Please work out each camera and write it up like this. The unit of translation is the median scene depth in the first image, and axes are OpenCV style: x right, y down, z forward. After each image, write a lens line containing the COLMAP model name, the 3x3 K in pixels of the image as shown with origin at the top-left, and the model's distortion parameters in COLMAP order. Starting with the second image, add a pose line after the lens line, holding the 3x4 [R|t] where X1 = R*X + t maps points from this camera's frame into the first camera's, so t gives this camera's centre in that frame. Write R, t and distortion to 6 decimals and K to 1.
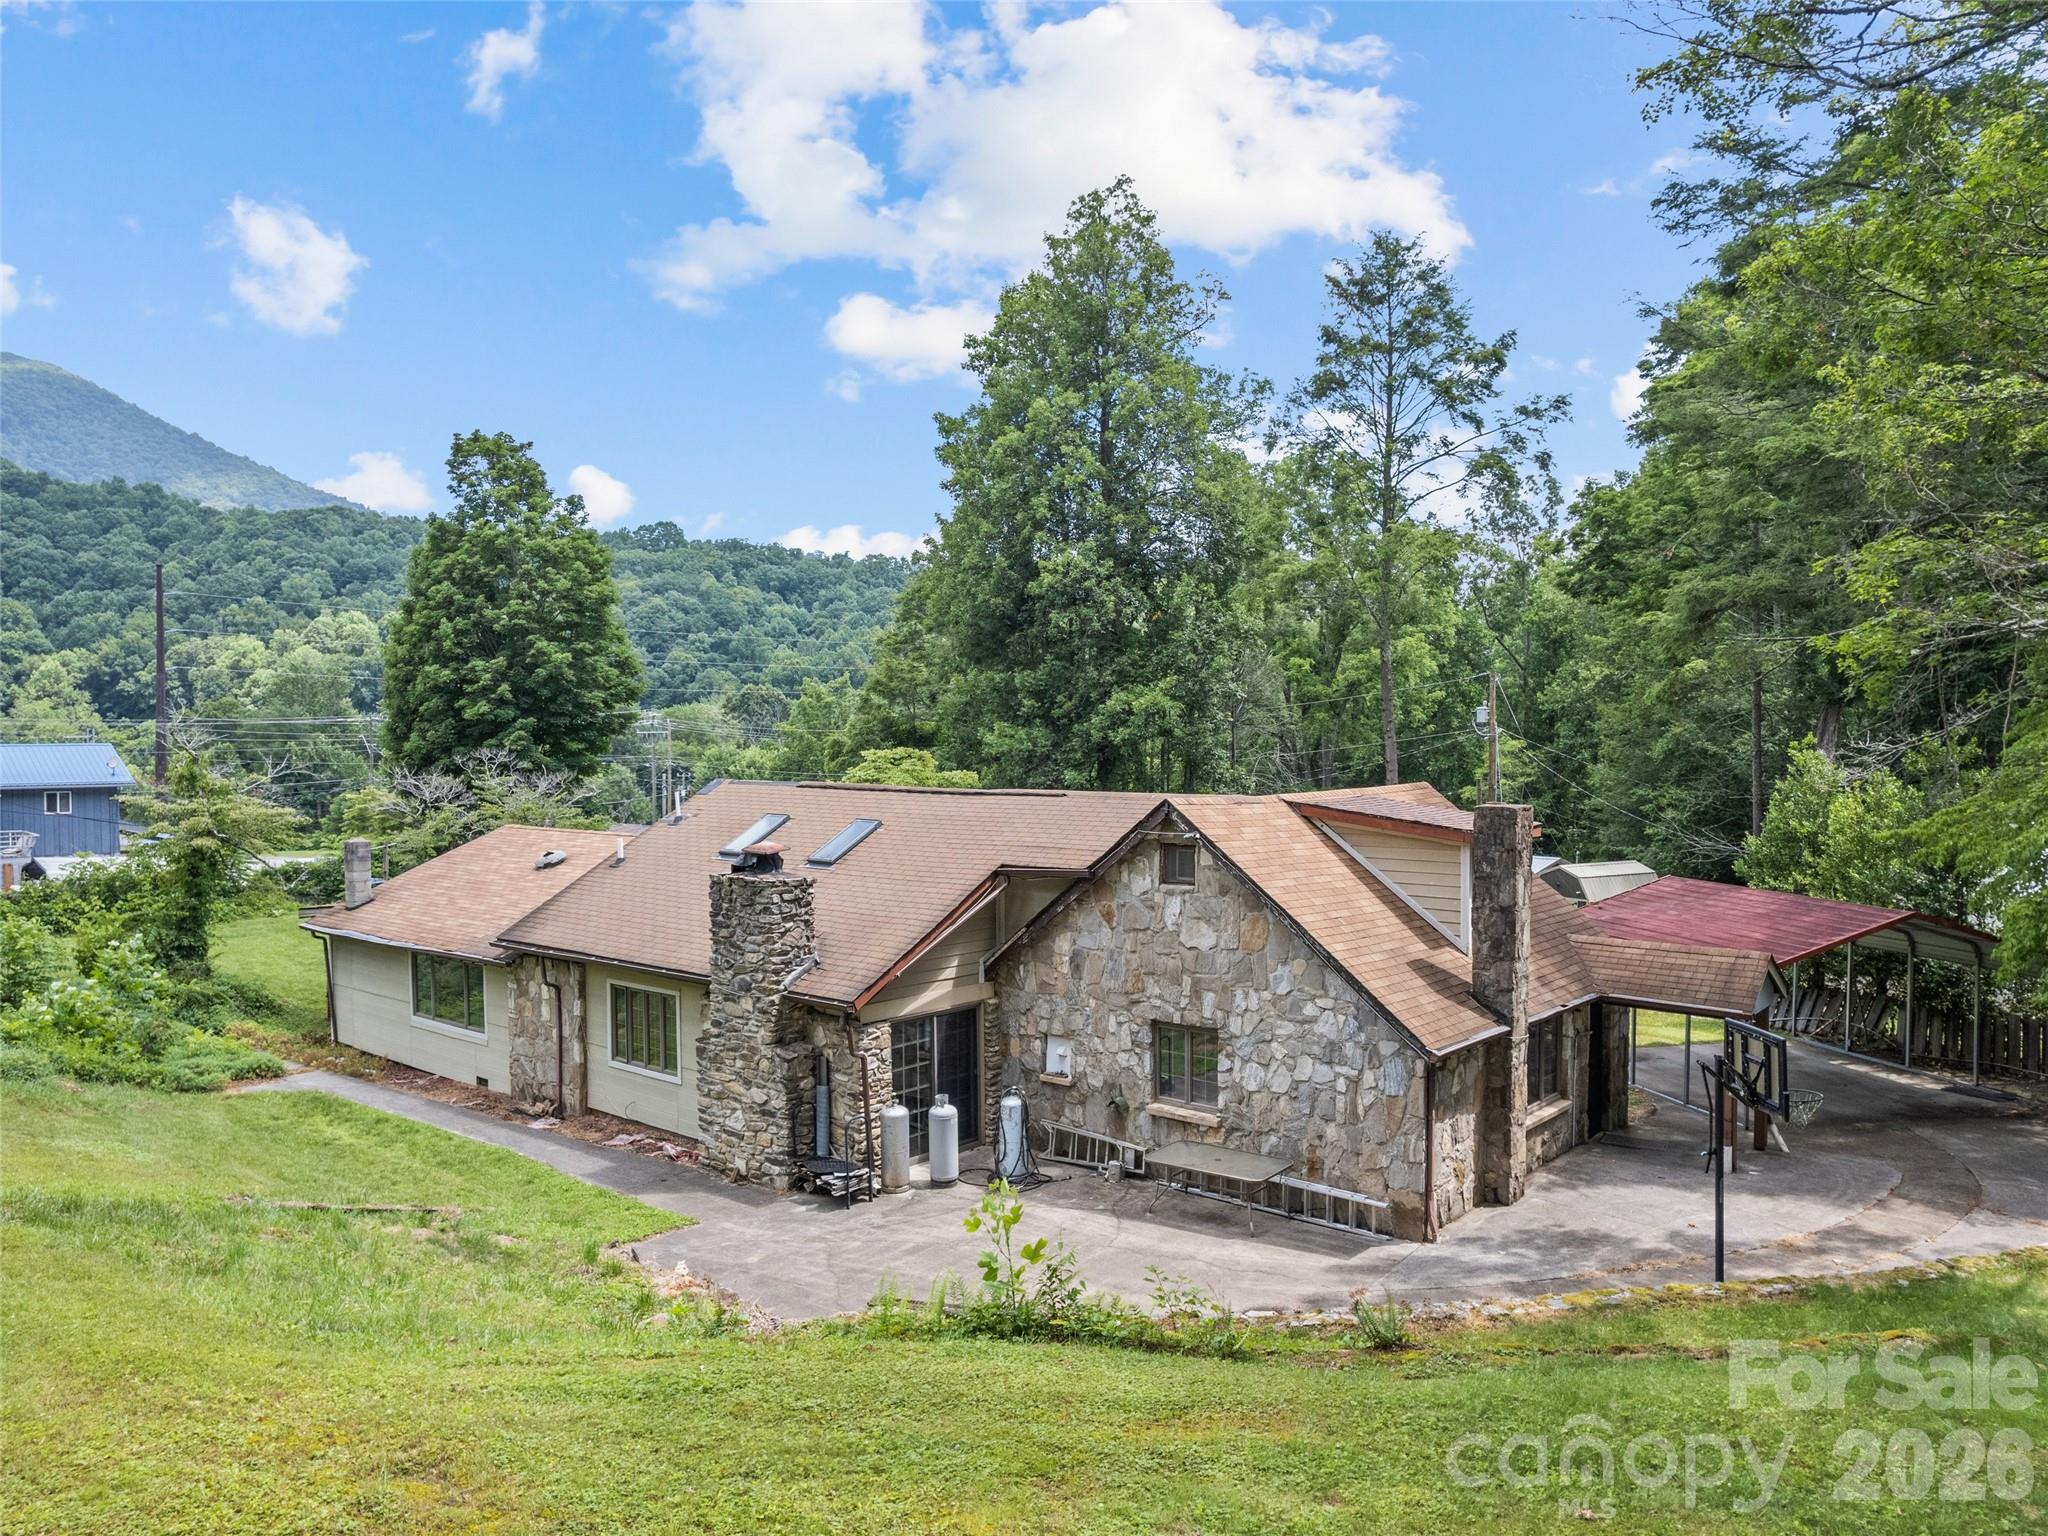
lens RADIAL K [[1474.4, 0, 1024.0], [0, 1474.4, 768.0], [0, 0, 1]] dist [-0.033770, -0.000609]
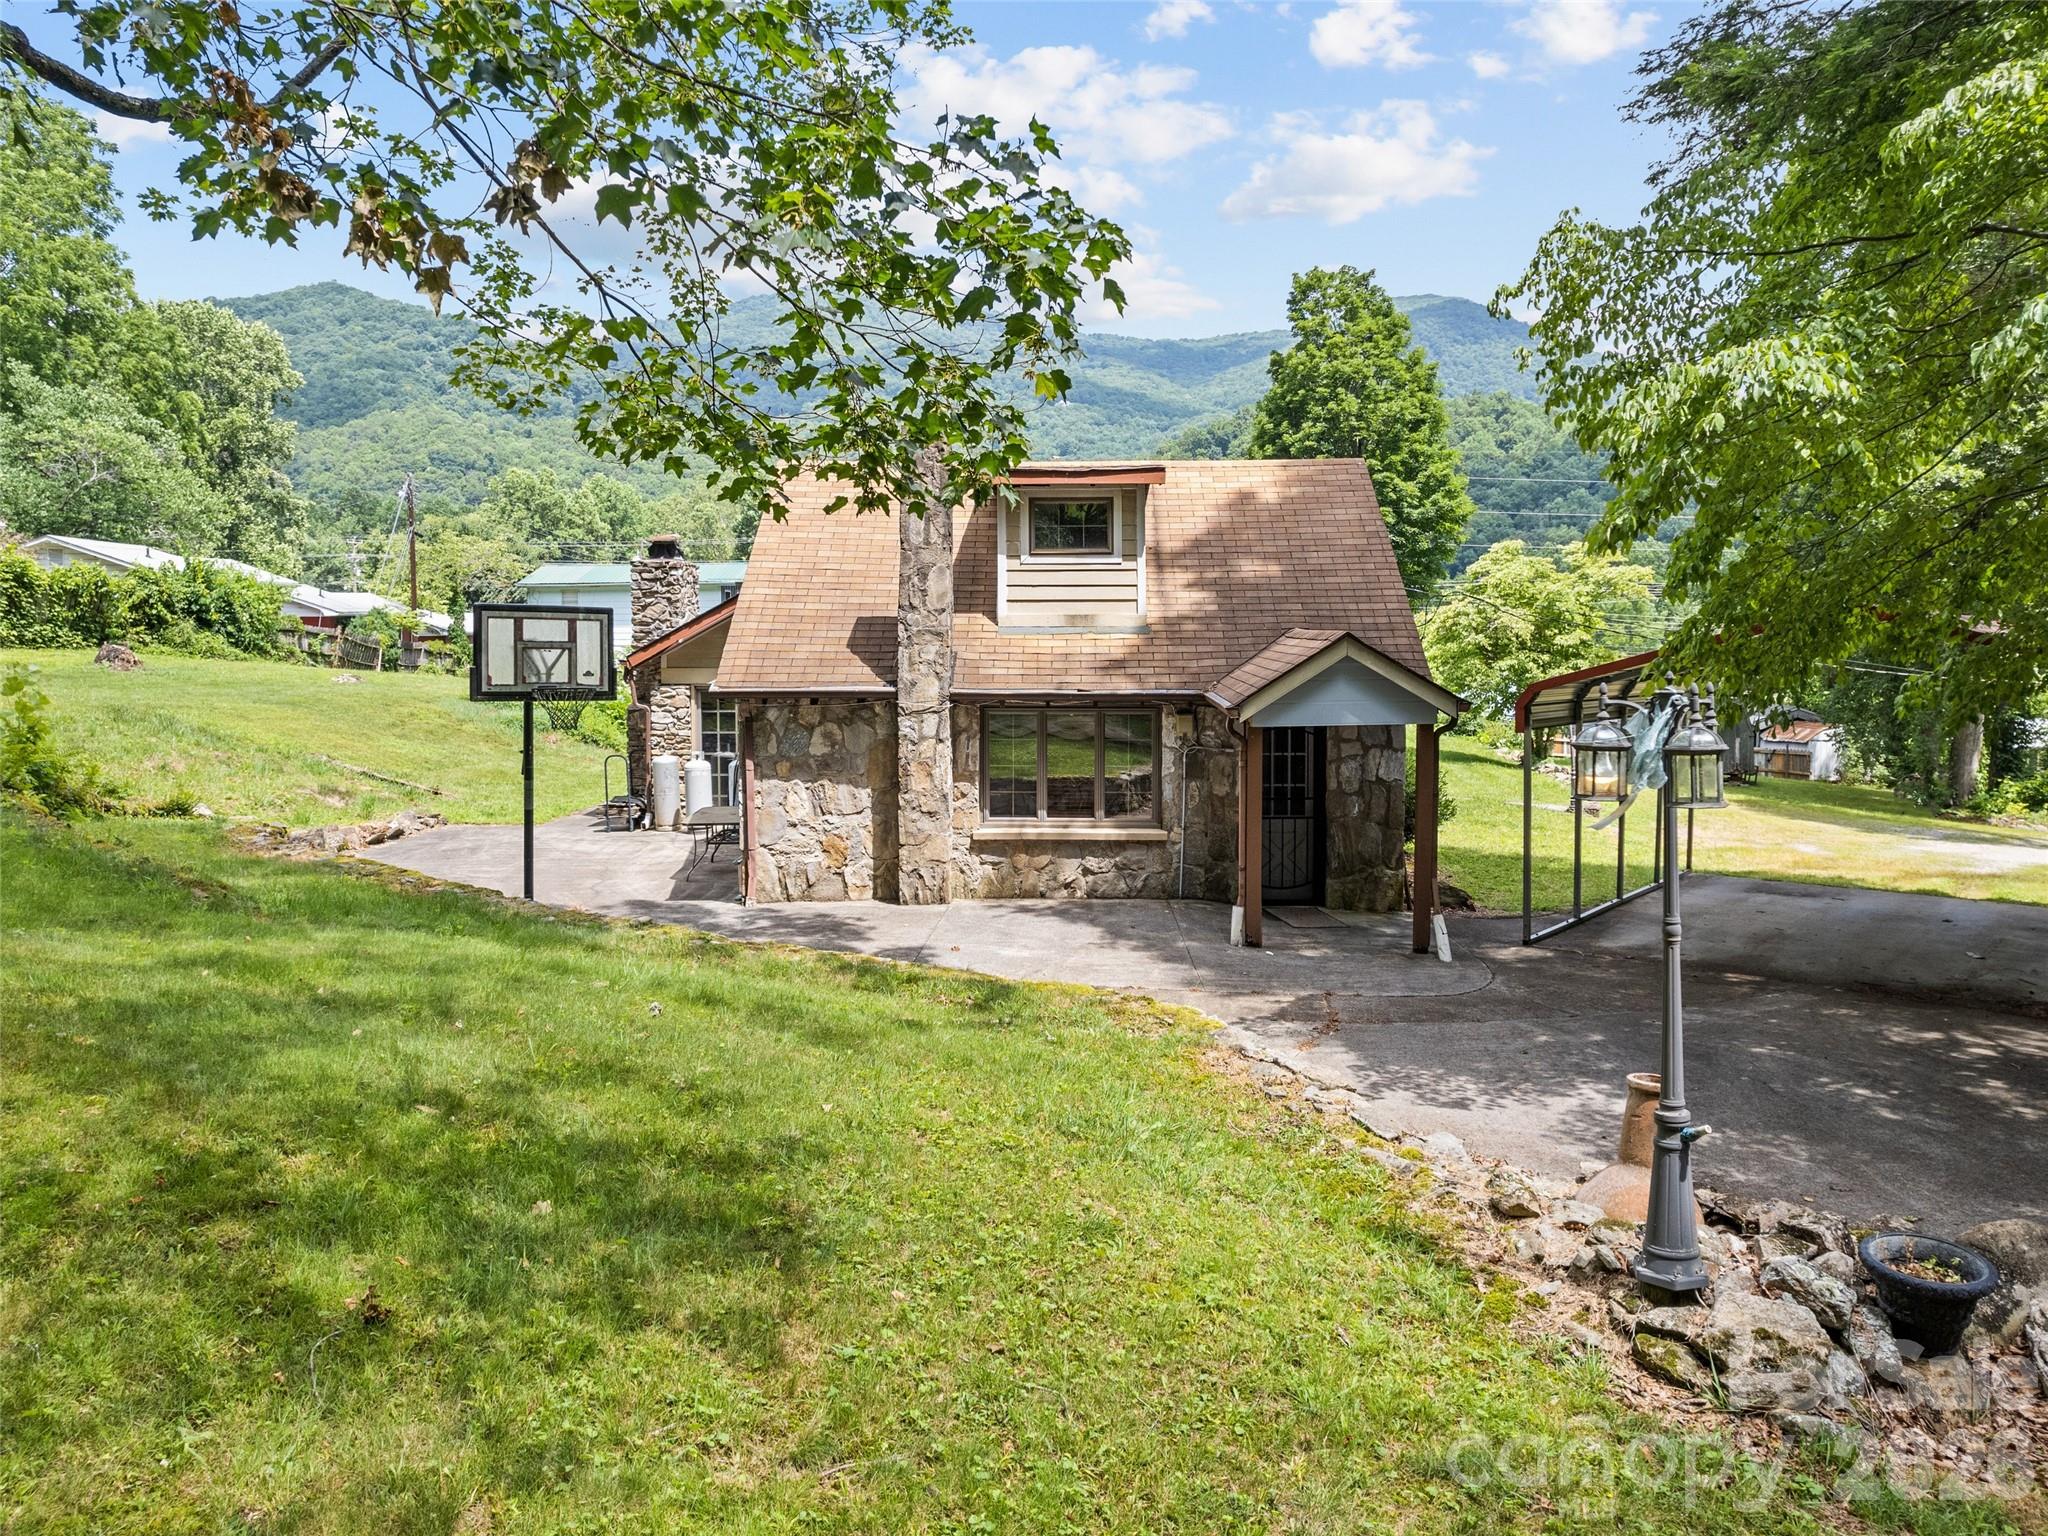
lens RADIAL K [[1503.3, 0, 1026.0], [0, 1503.3, 688.1], [0, 0, 1]] dist [-0.058100, 0.045309]
pose [[0.659558, 0.036140, -0.750785, 0.916014], [-0.022711, 0.999346, 0.028153, 0.134453], [0.751311, -0.001517, 0.659947, 0.438504]]
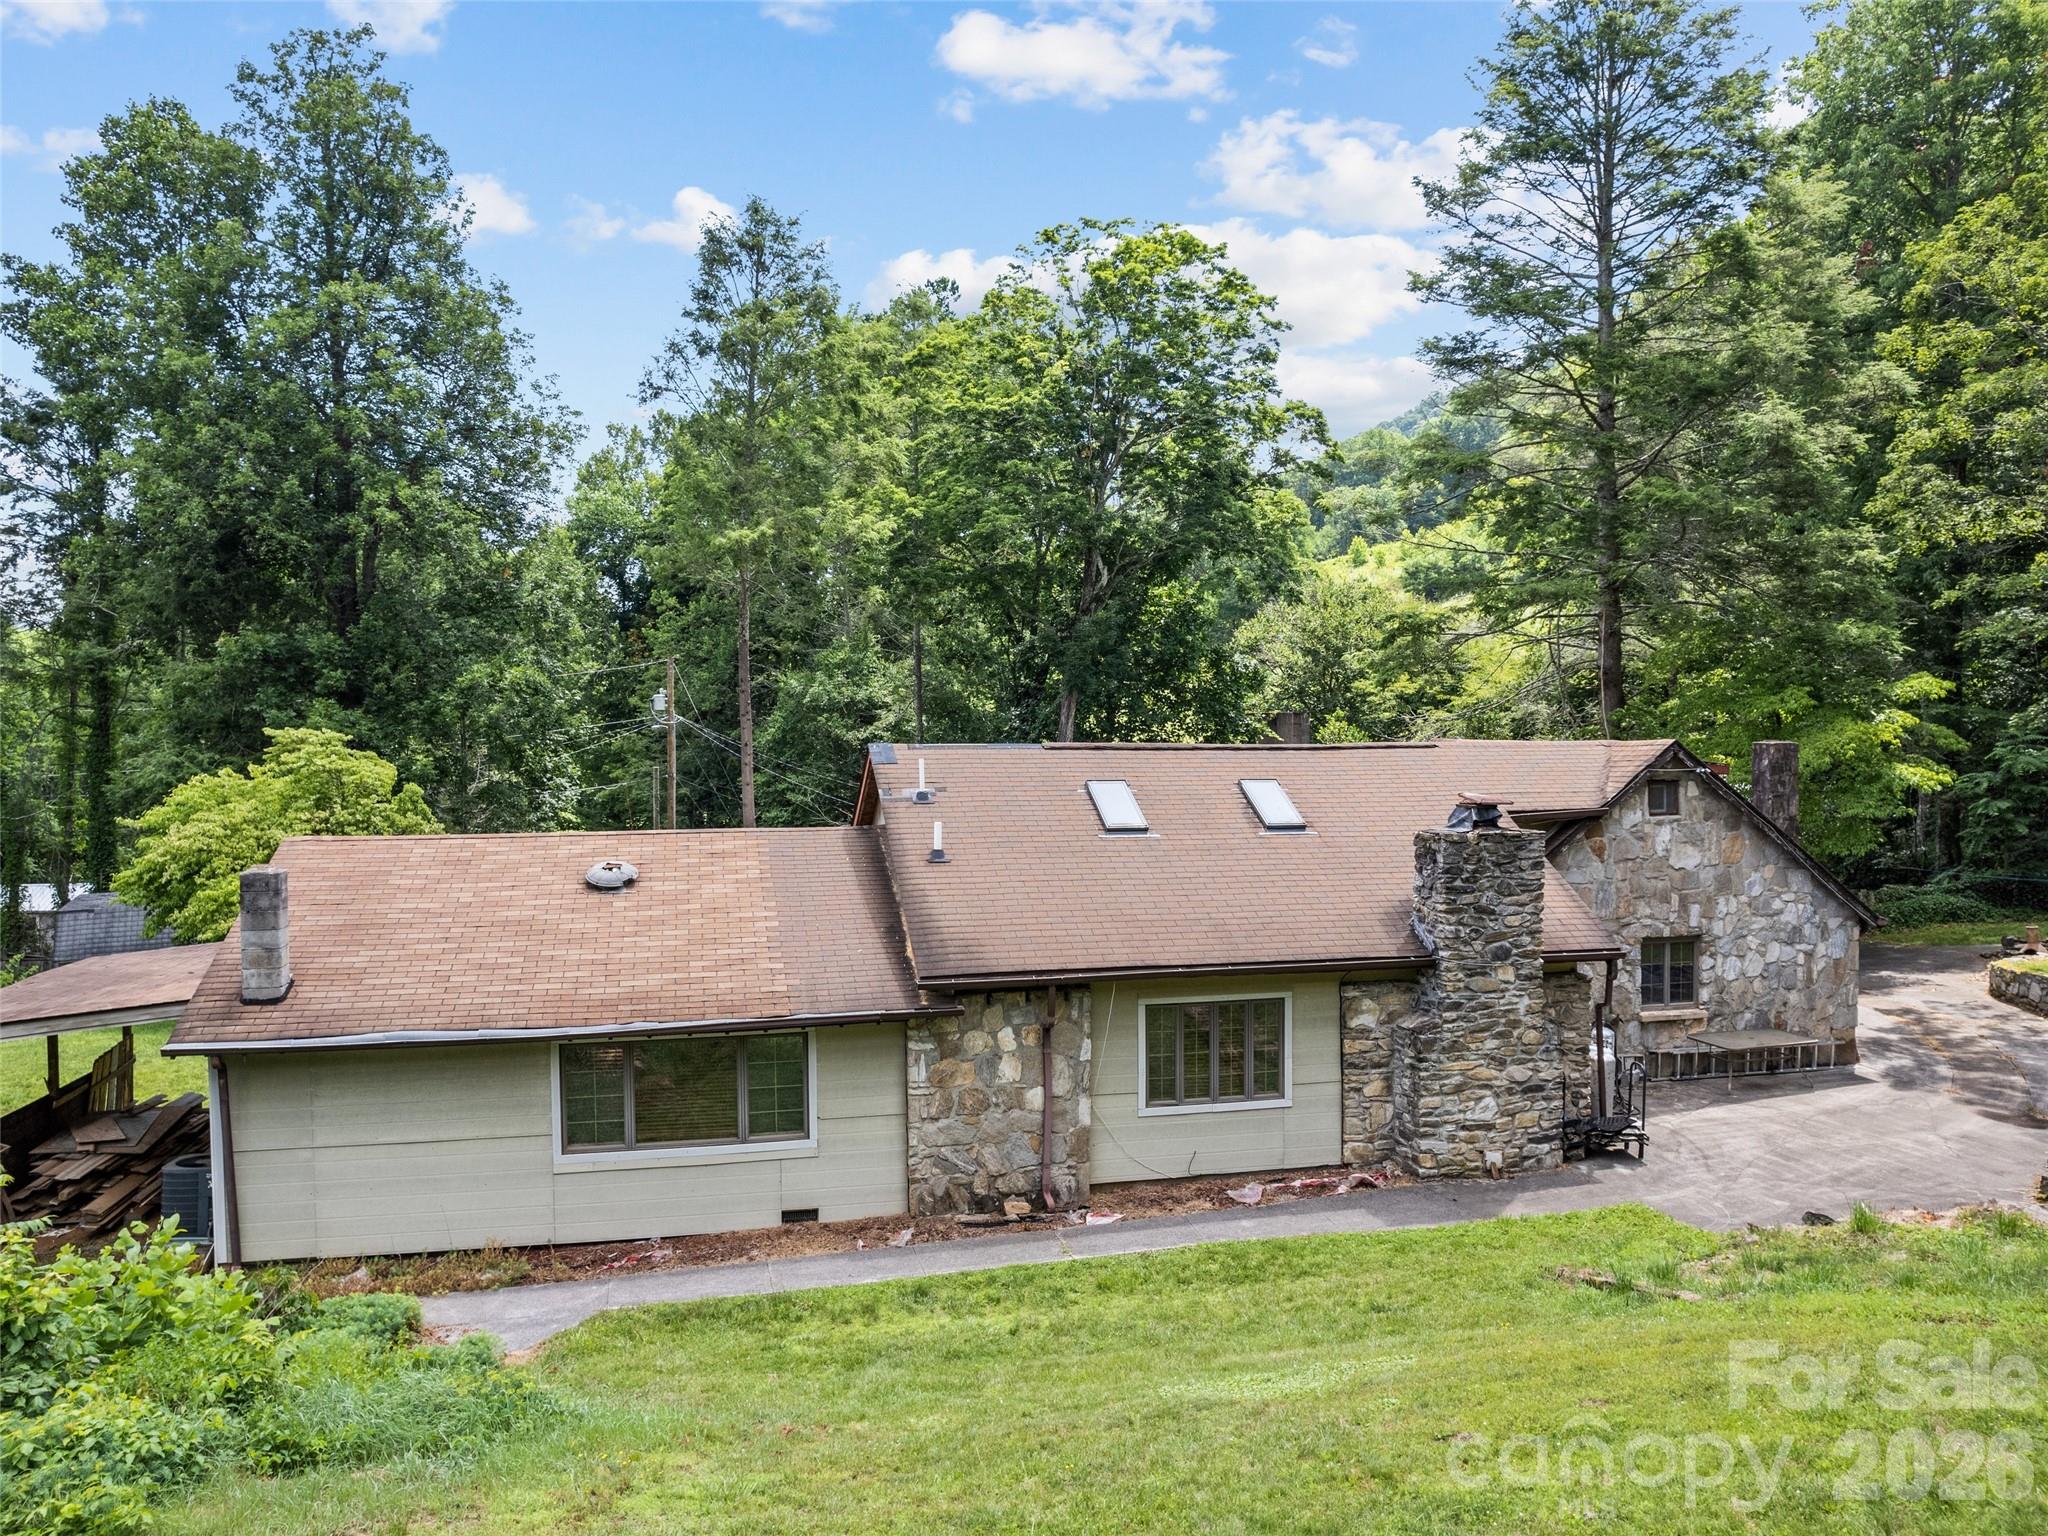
lens RADIAL K [[1474.7, 0, 1024.0], [0, 1474.7, 768.0], [0, 0, 1]] dist [-0.069182, 0.044062]
pose [[0.587023, -0.015394, 0.809424, -1.068208], [0.020826, 0.999775, 0.003911, 0.026603], [-0.809302, 0.014561, 0.587212, 0.712832]]
